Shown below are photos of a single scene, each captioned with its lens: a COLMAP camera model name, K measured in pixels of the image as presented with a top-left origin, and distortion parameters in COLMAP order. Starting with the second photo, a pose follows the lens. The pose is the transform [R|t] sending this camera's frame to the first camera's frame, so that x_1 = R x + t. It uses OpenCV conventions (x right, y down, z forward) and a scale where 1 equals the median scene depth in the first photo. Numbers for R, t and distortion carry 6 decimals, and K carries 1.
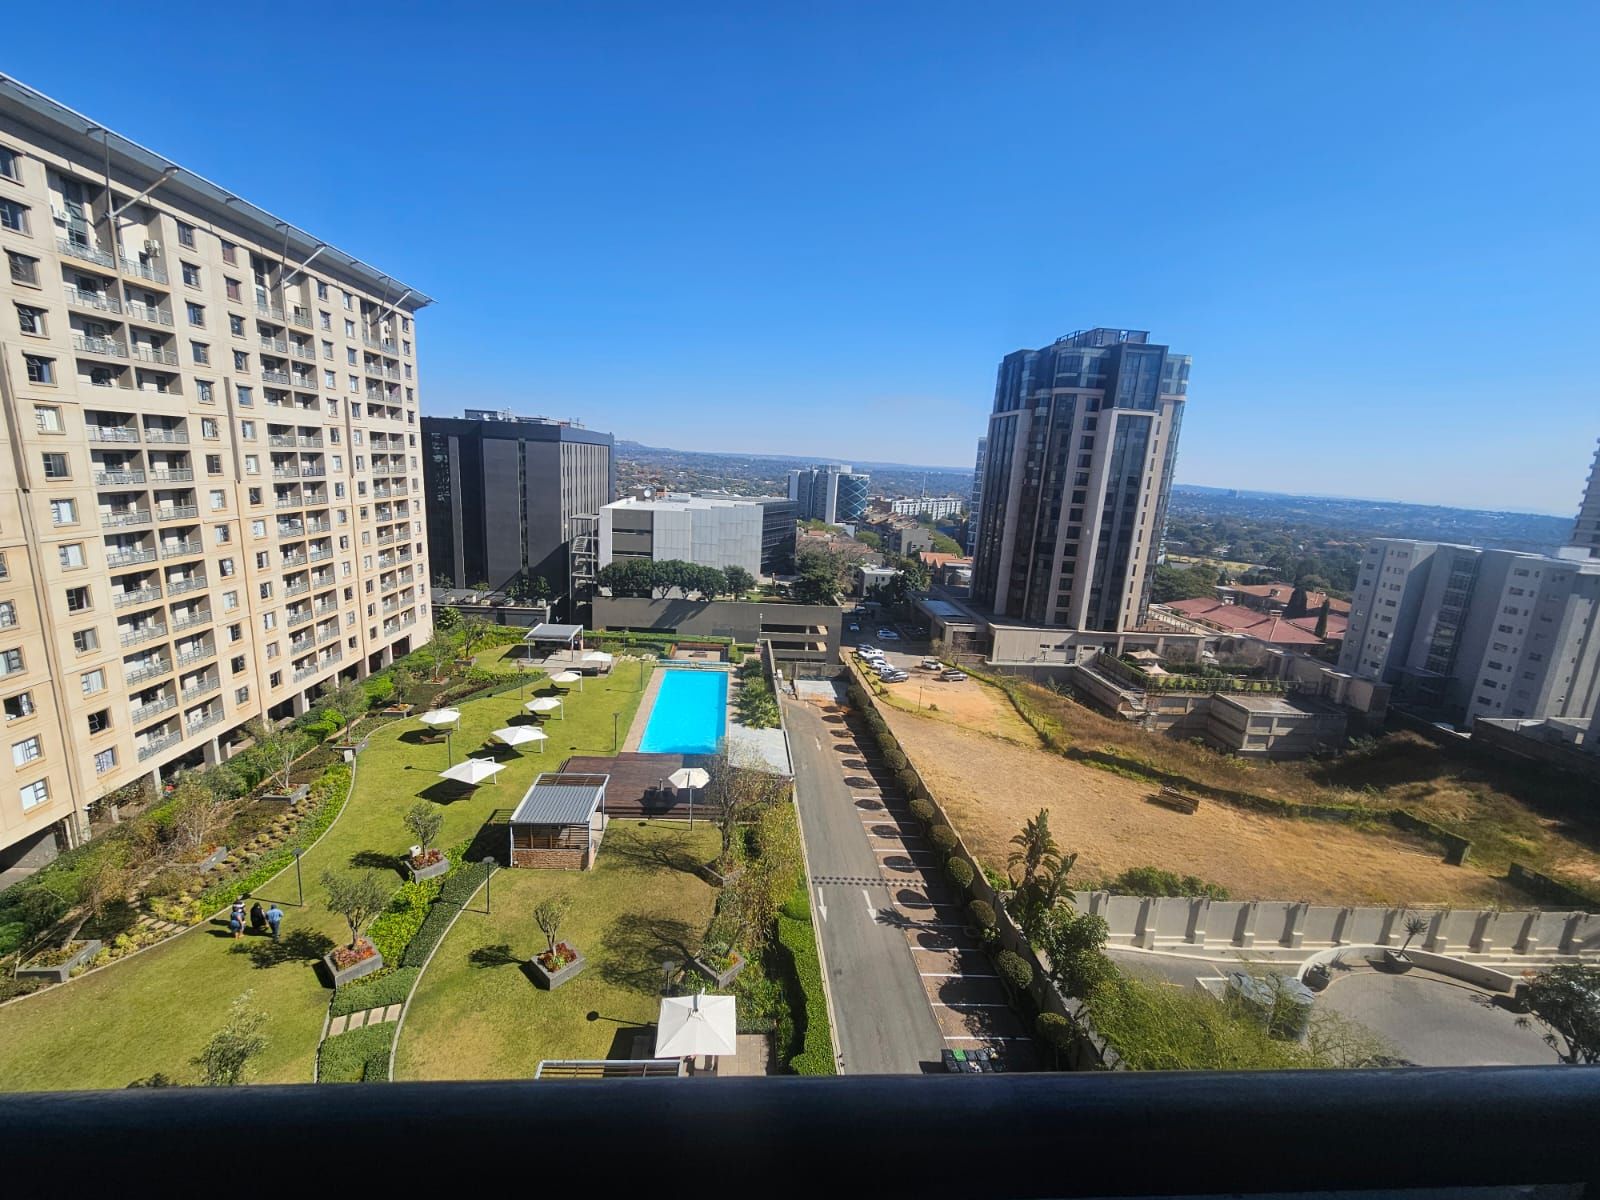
lens RADIAL K [[662.4, 0, 786.6], [0, 662.4, 599.0], [0, 0, 1]] dist [0.001745, 0.000257]
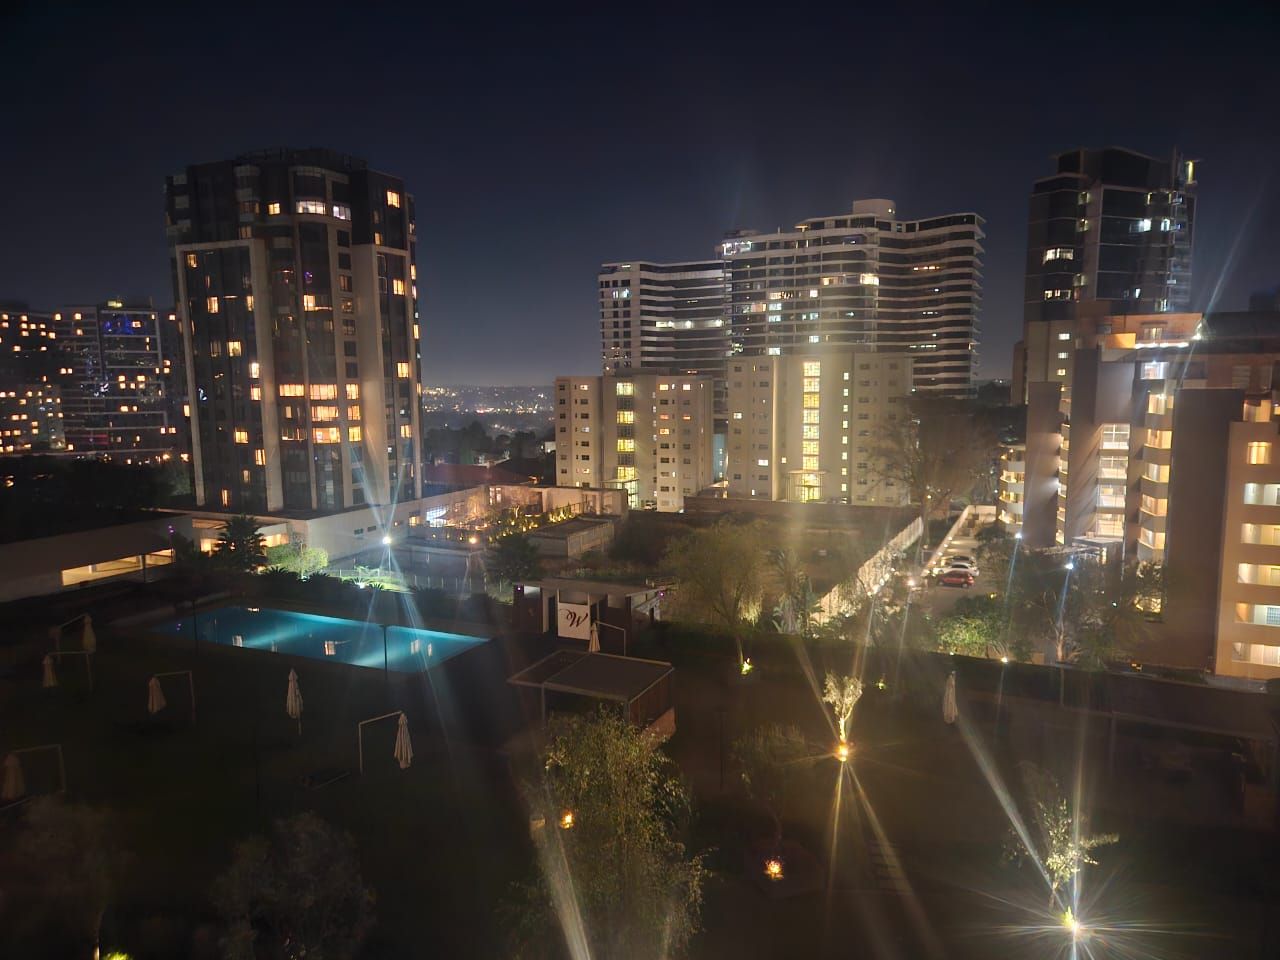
lens RADIAL K [[865.7, 0, 645.1], [0, 865.7, 492.7], [0, 0, 1]] dist [0.074468, -0.056355]
pose [[0.481907, -0.176464, 0.858270, -0.659733], [0.215135, 0.973357, 0.079331, 0.029087], [-0.849402, 0.146413, 0.507031, 0.276066]]
